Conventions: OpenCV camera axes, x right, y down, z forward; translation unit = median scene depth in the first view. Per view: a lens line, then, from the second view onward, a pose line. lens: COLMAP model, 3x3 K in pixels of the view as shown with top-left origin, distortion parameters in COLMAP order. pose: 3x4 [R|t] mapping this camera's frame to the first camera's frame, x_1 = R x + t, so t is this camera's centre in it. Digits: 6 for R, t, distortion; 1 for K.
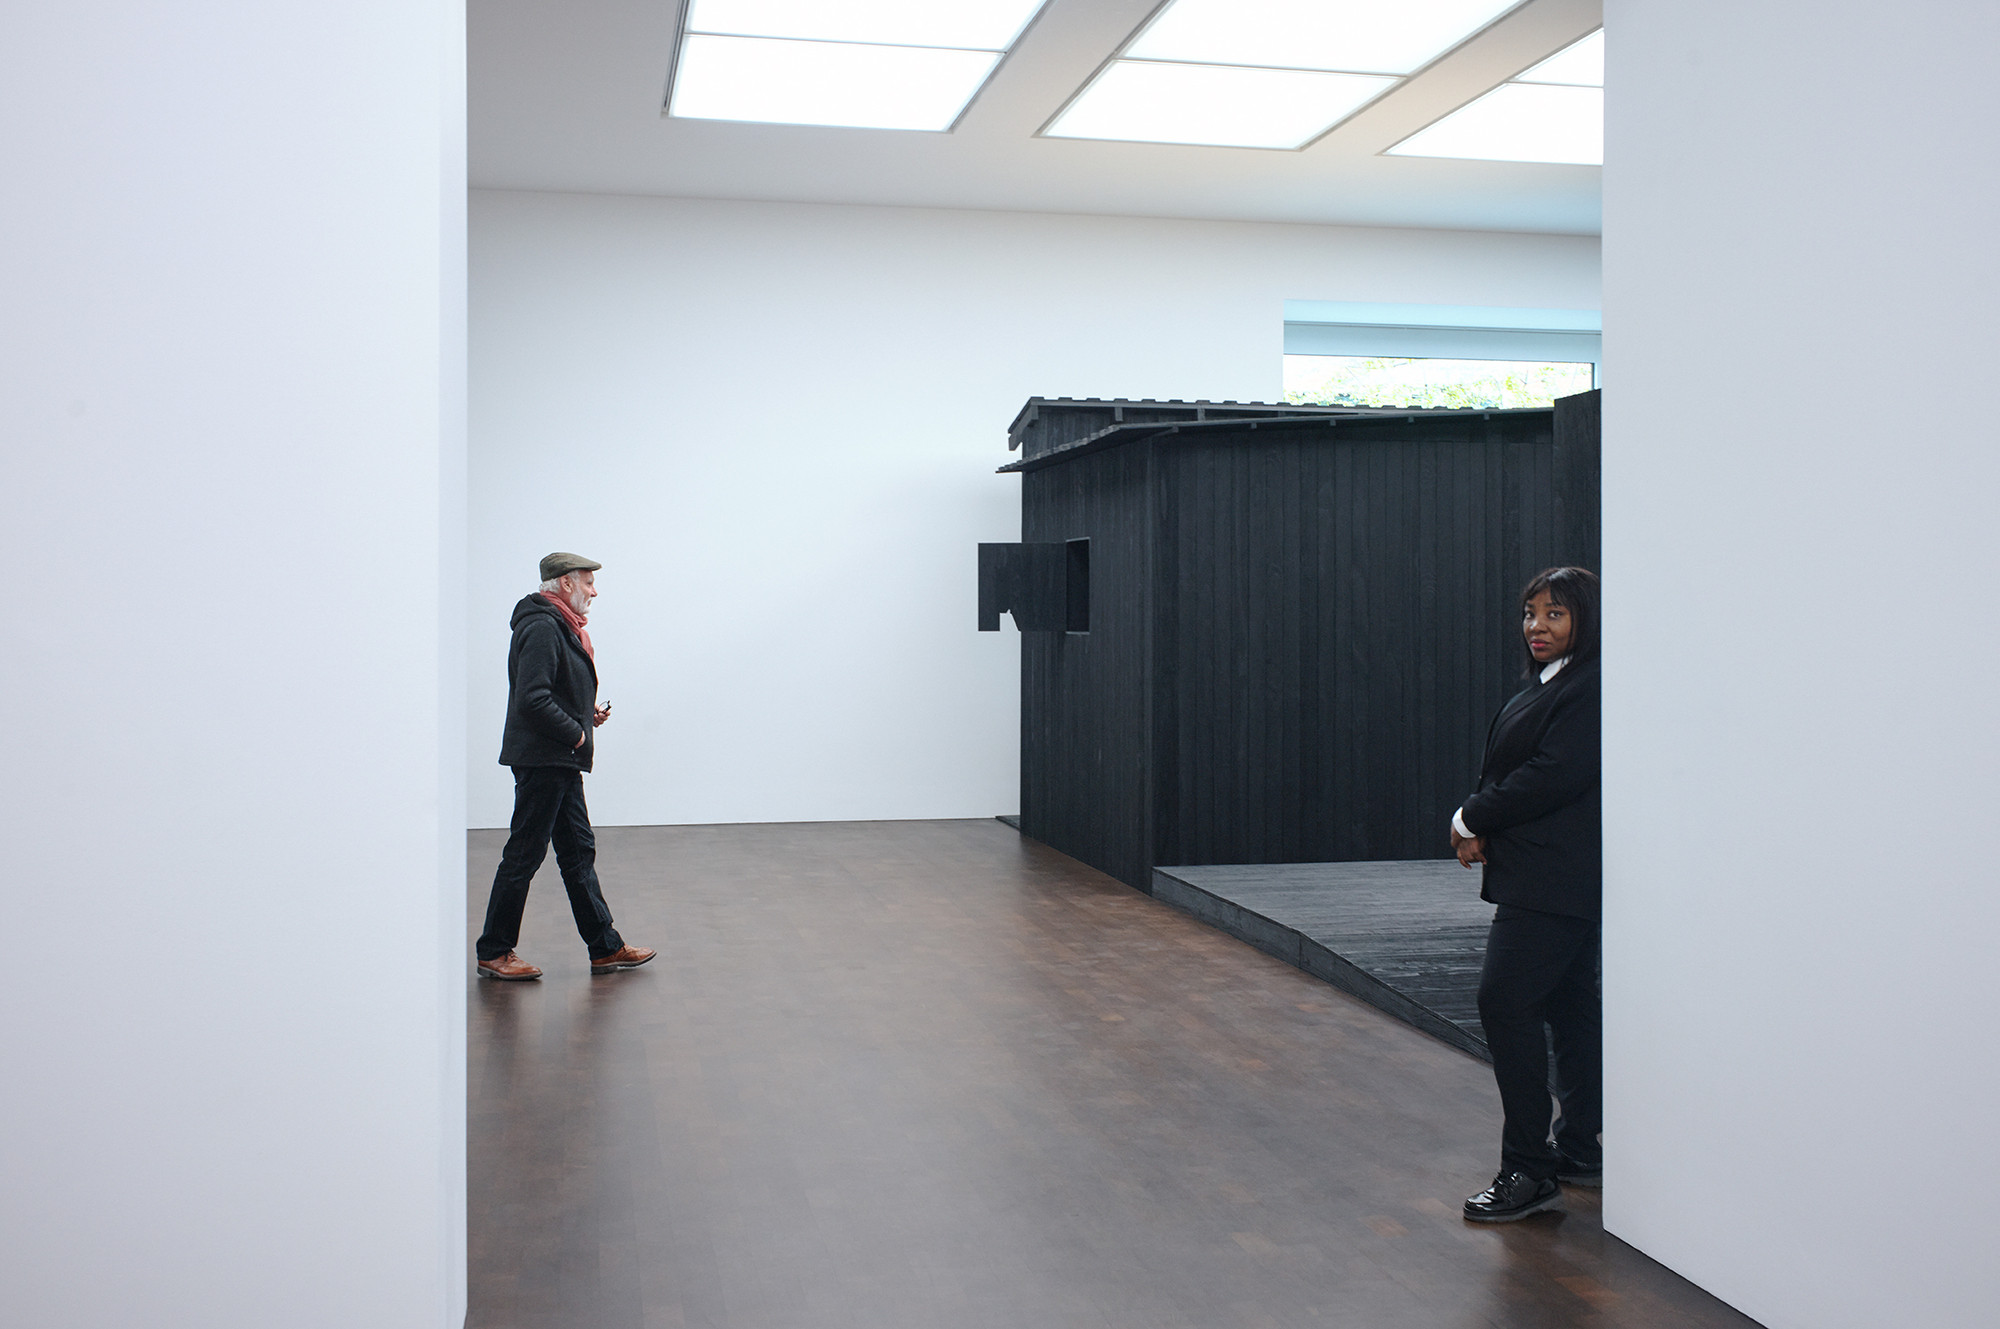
lens RADIAL K [[2072.8, 0, 1000.0], [0, 2072.8, 664.5], [0, 0, 1]] dist [-0.000358, 0.004060]
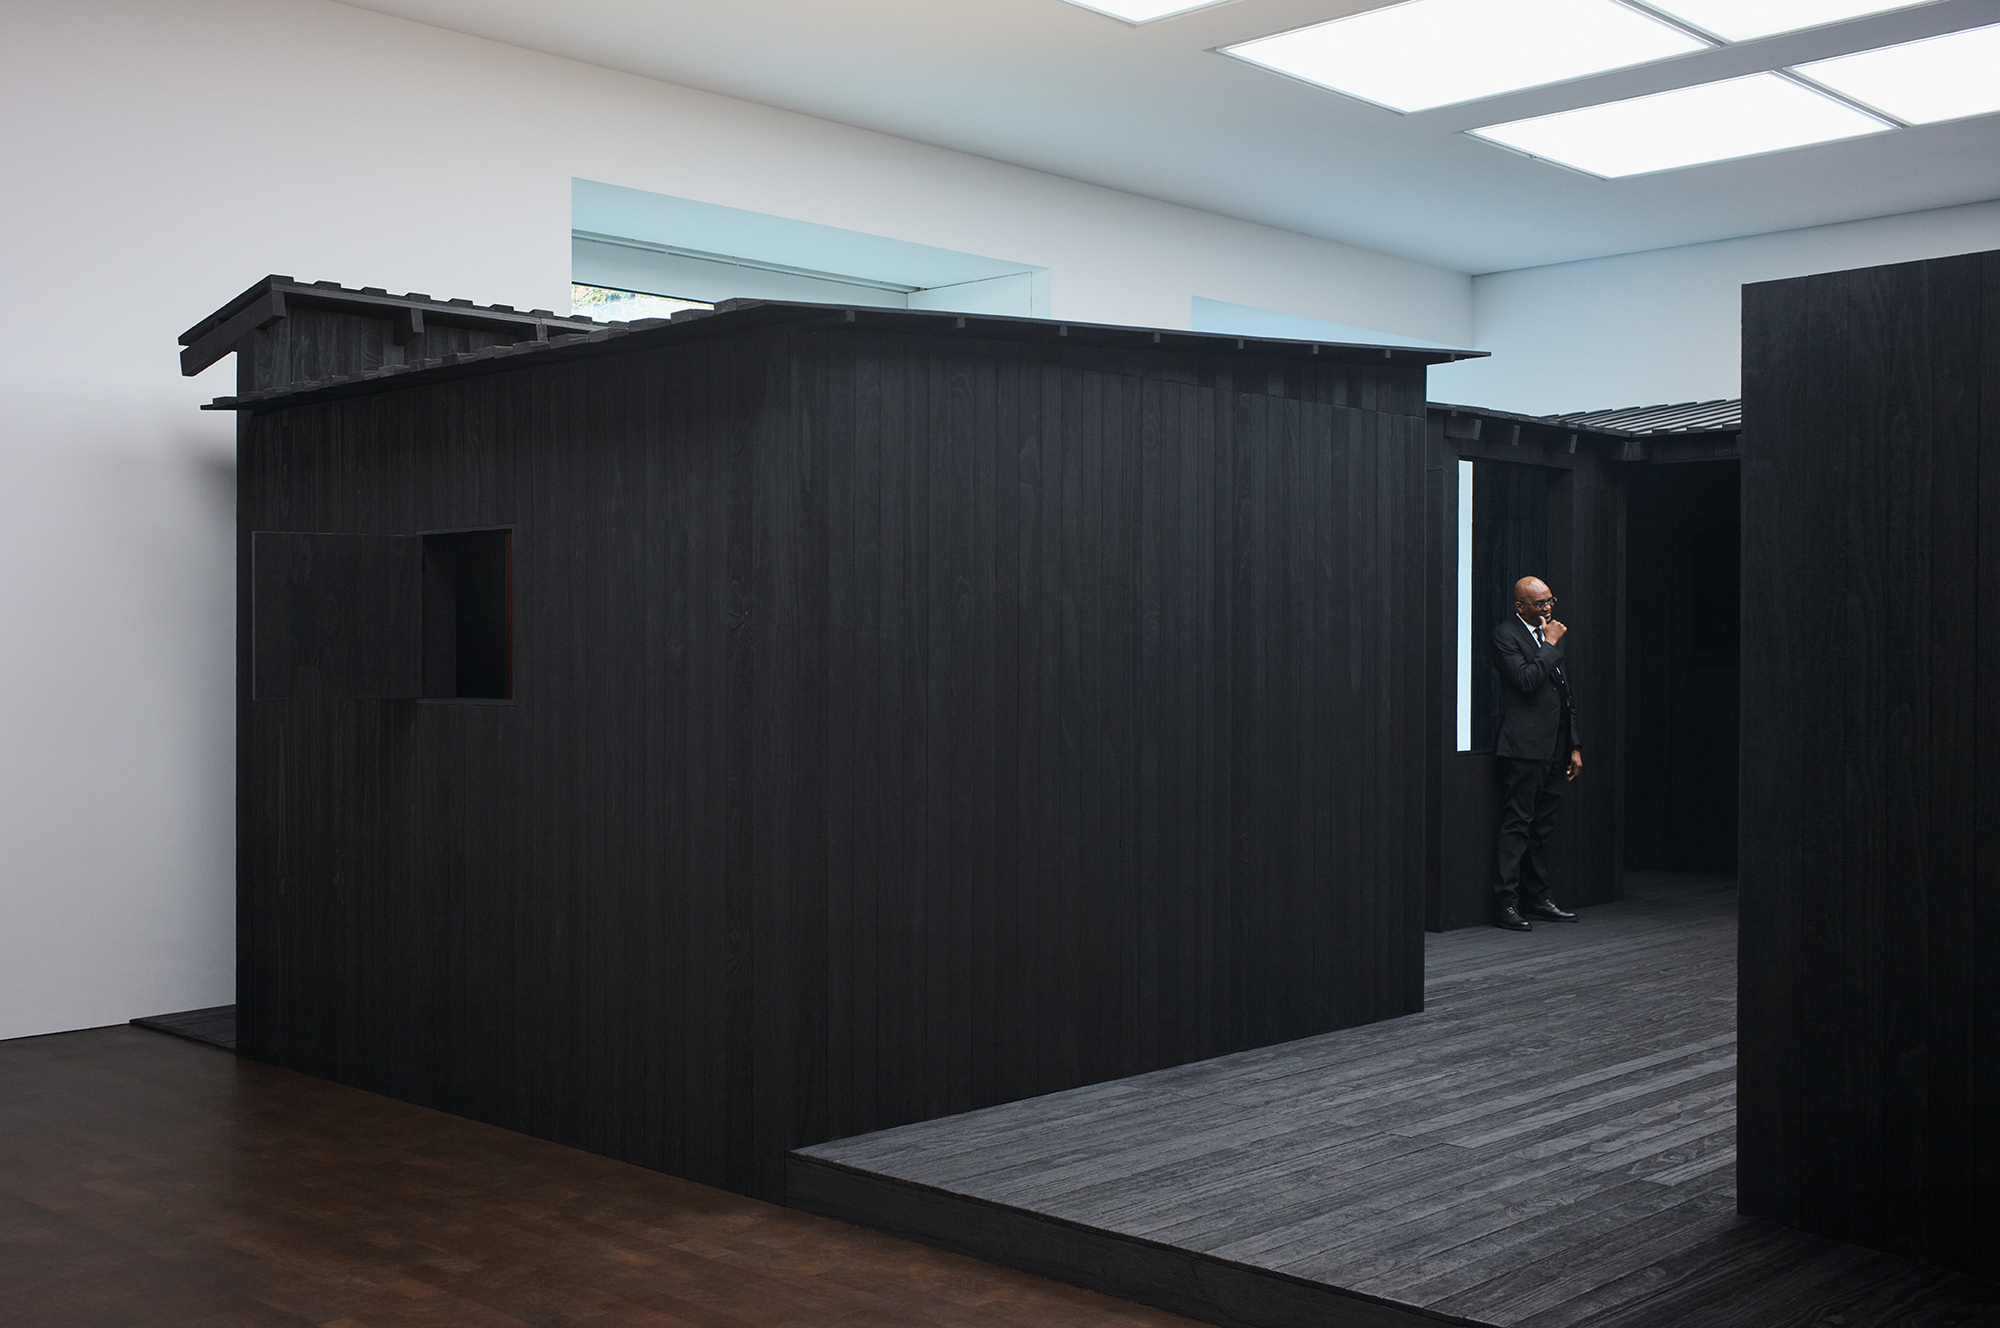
lens RADIAL K [[2173.5, 0, 997.3], [0, 2173.5, 717.0], [0, 0, 1]] dist [-0.008566, -0.011221]
pose [[0.829423, -0.016306, 0.558383, -0.160523], [0.014566, 0.999865, 0.007562, -0.013247], [-0.558431, 0.001862, 0.829549, 0.439067]]
